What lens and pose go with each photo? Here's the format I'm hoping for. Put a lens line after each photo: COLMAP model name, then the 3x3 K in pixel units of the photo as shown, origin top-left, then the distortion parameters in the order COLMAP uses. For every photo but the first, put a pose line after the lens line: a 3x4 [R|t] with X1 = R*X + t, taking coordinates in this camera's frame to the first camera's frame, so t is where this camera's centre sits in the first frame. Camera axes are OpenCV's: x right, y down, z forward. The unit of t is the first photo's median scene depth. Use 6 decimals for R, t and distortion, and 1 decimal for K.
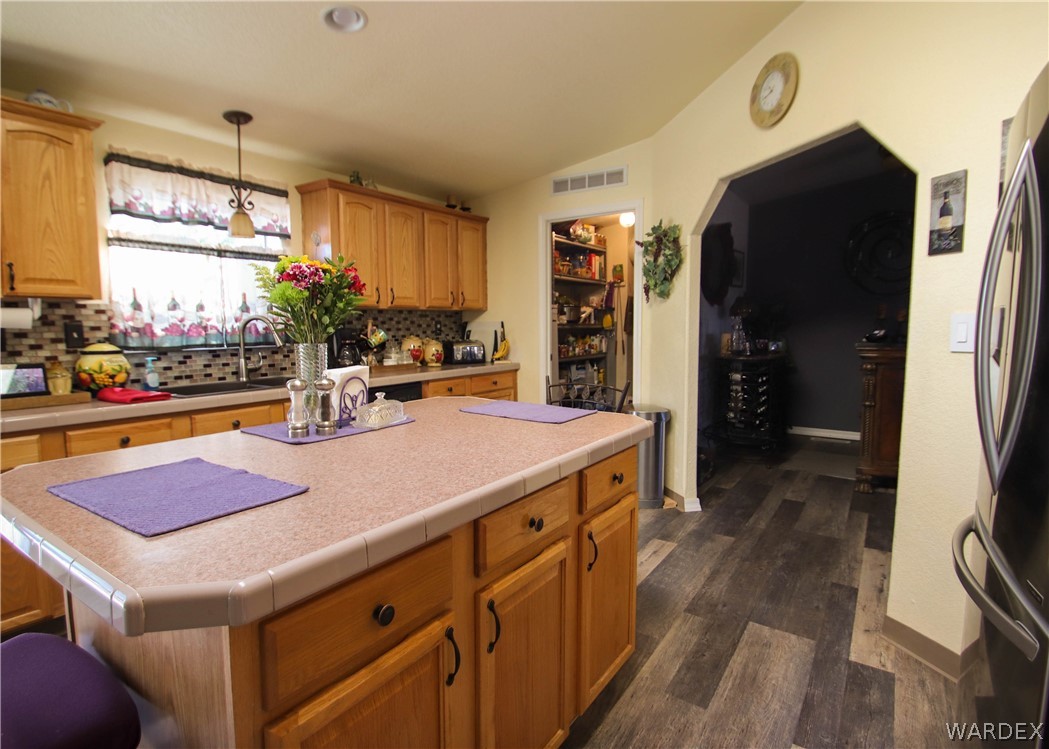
lens RADIAL K [[538.3, 0, 515.6], [0, 538.3, 371.0], [0, 0, 1]] dist [0.008722, -0.014917]
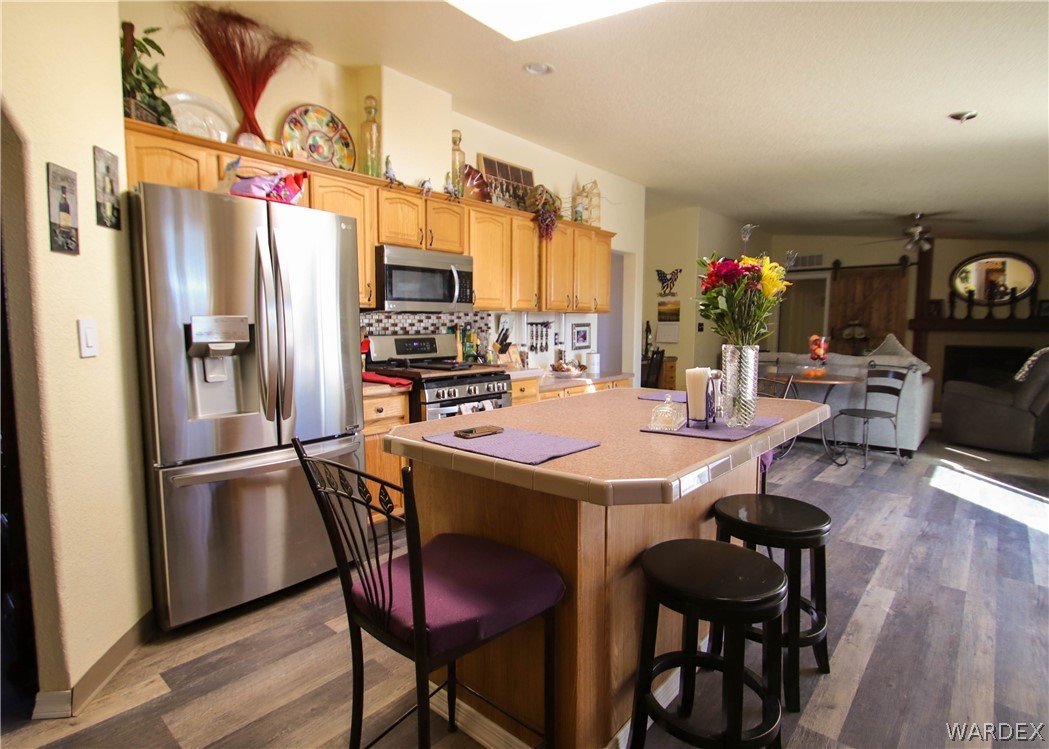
lens RADIAL K [[538.3, 0, 515.6], [0, 538.3, 371.0], [0, 0, 1]] dist [0.008722, -0.014917]
pose [[-0.992735, -0.009473, 0.119951, -0.075612], [0.011896, 0.984285, 0.176187, -0.159616], [-0.119735, 0.176334, -0.977021, 1.701245]]
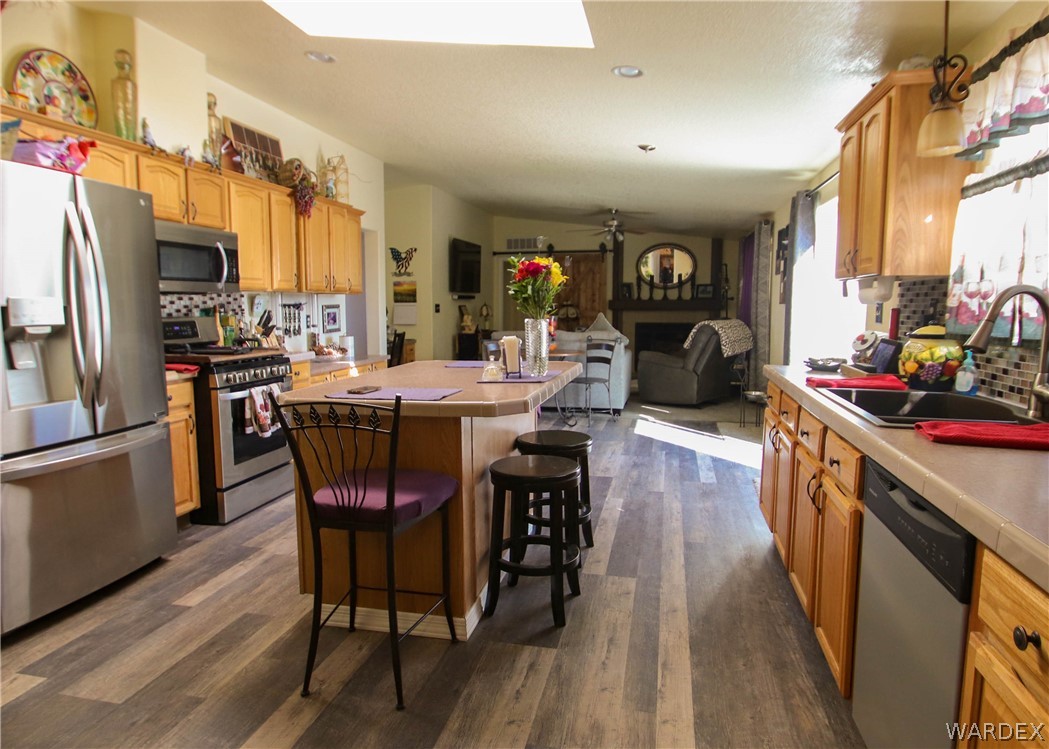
lens RADIAL K [[649.4, 0, 510.6], [0, 649.4, 371.7], [0, 0, 1]] dist [0.000182, -0.001388]
pose [[-0.931899, 0.041574, -0.360328, 0.256105], [-0.028170, 0.982113, 0.186171, -0.199077], [0.361623, 0.183643, -0.914059, 2.152286]]
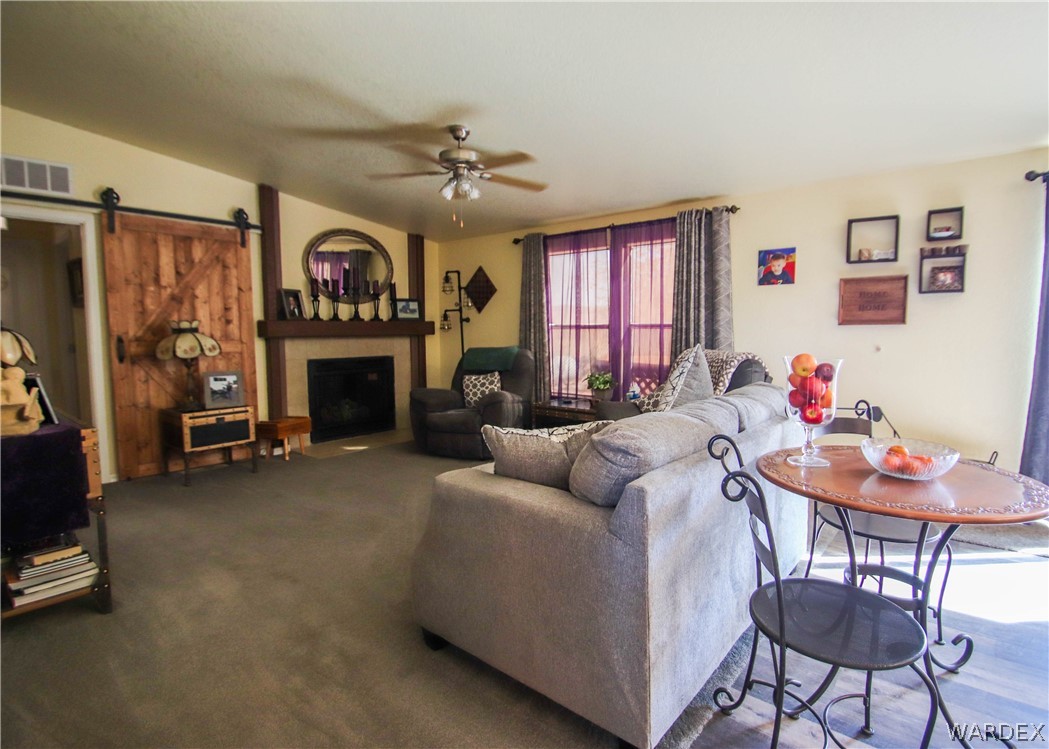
lens RADIAL K [[530.9, 0, 557.0], [0, 530.9, 375.7], [0, 0, 1]] dist [0.001880, -0.013507]
pose [[-0.067265, 0.089980, -0.993669, -0.251889], [-0.084150, 0.991865, 0.095513, 0.127428], [0.994180, 0.090042, -0.059146, -1.335744]]
